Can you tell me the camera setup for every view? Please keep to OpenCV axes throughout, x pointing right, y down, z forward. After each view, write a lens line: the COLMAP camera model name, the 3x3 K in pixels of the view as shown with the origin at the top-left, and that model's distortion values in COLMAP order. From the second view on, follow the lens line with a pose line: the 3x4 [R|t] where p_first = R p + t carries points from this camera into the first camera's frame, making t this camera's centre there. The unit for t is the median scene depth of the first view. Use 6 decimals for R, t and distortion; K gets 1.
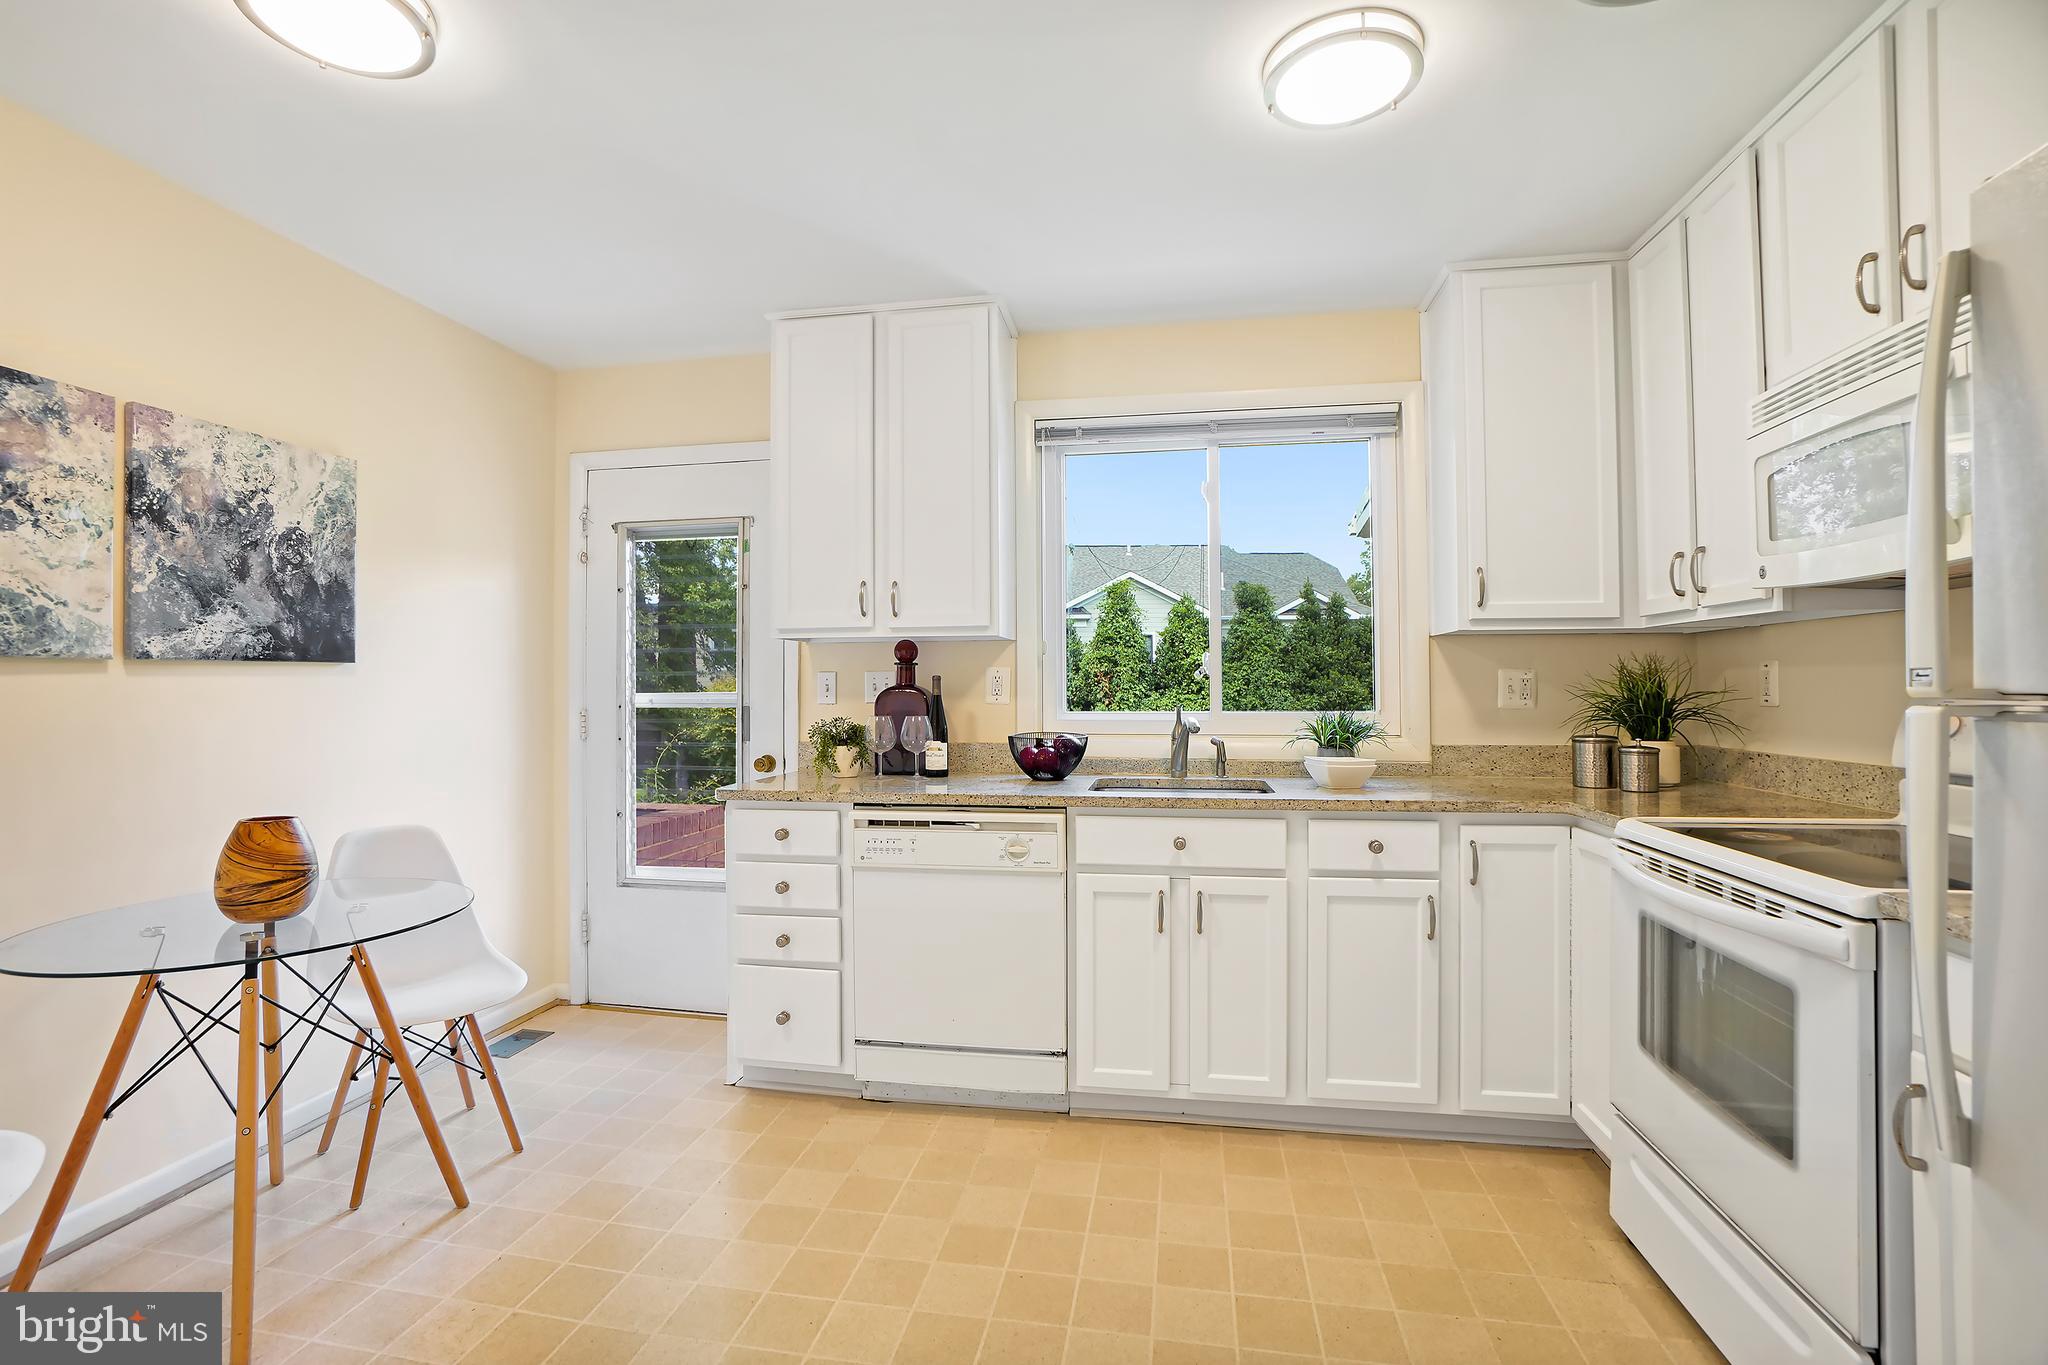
lens RADIAL K [[889.4, 0, 1003.8], [0, 889.4, 676.7], [0, 0, 1]] dist [-0.036812, 0.000325]
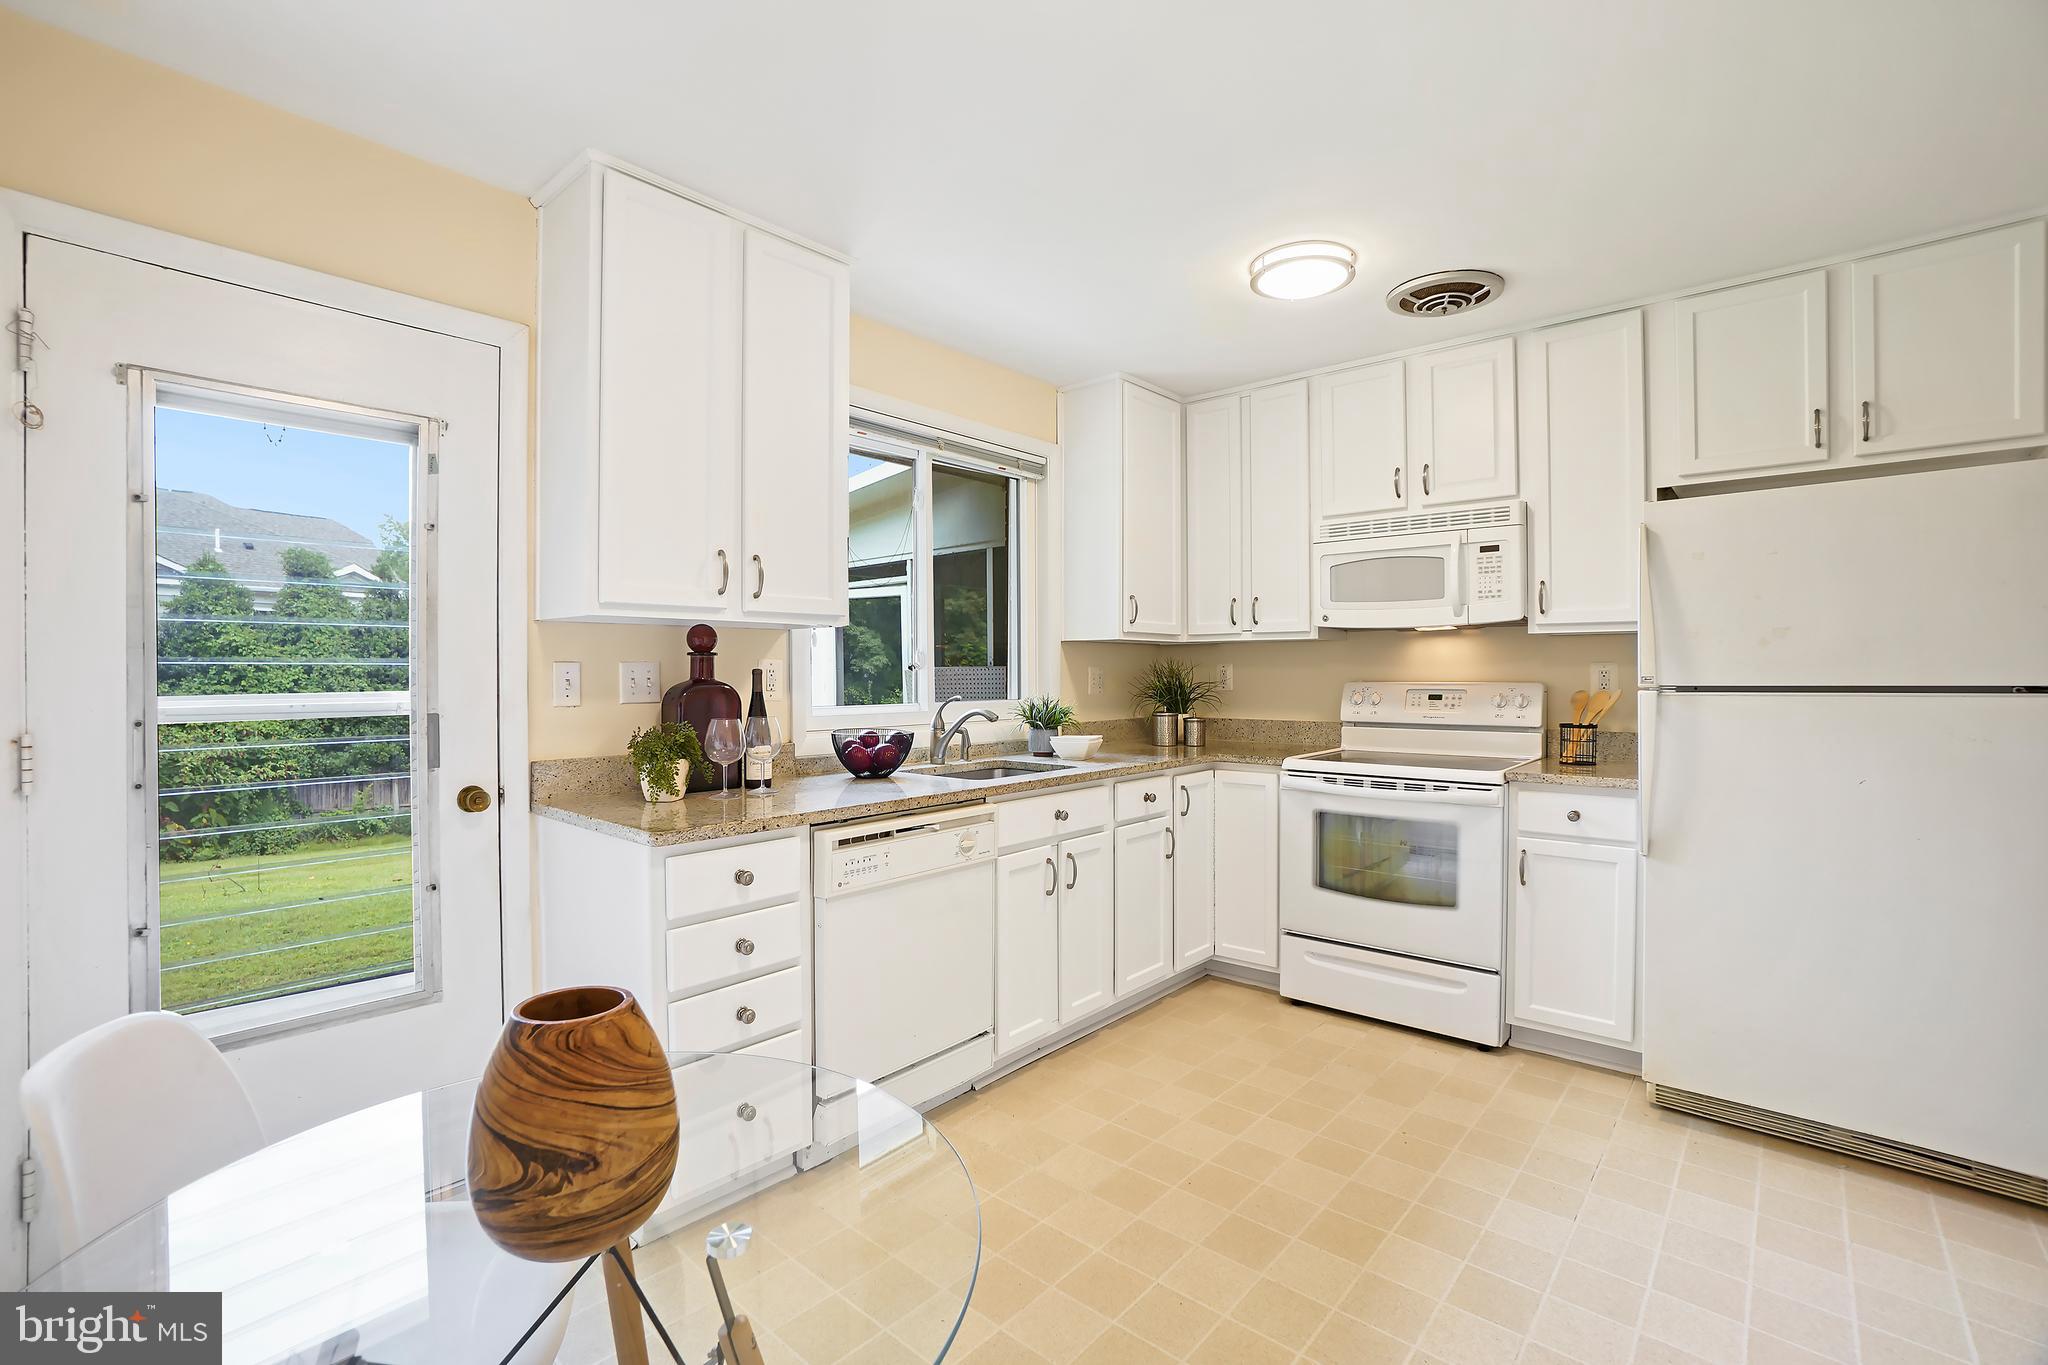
lens RADIAL K [[889.4, 0, 1003.8], [0, 889.4, 676.7], [0, 0, 1]] dist [-0.036812, 0.000325]
pose [[0.537655, -0.001567, 0.843163, -0.886601], [-0.009405, 0.999925, 0.007855, -0.003574], [-0.843112, -0.012153, 0.537600, 0.464014]]
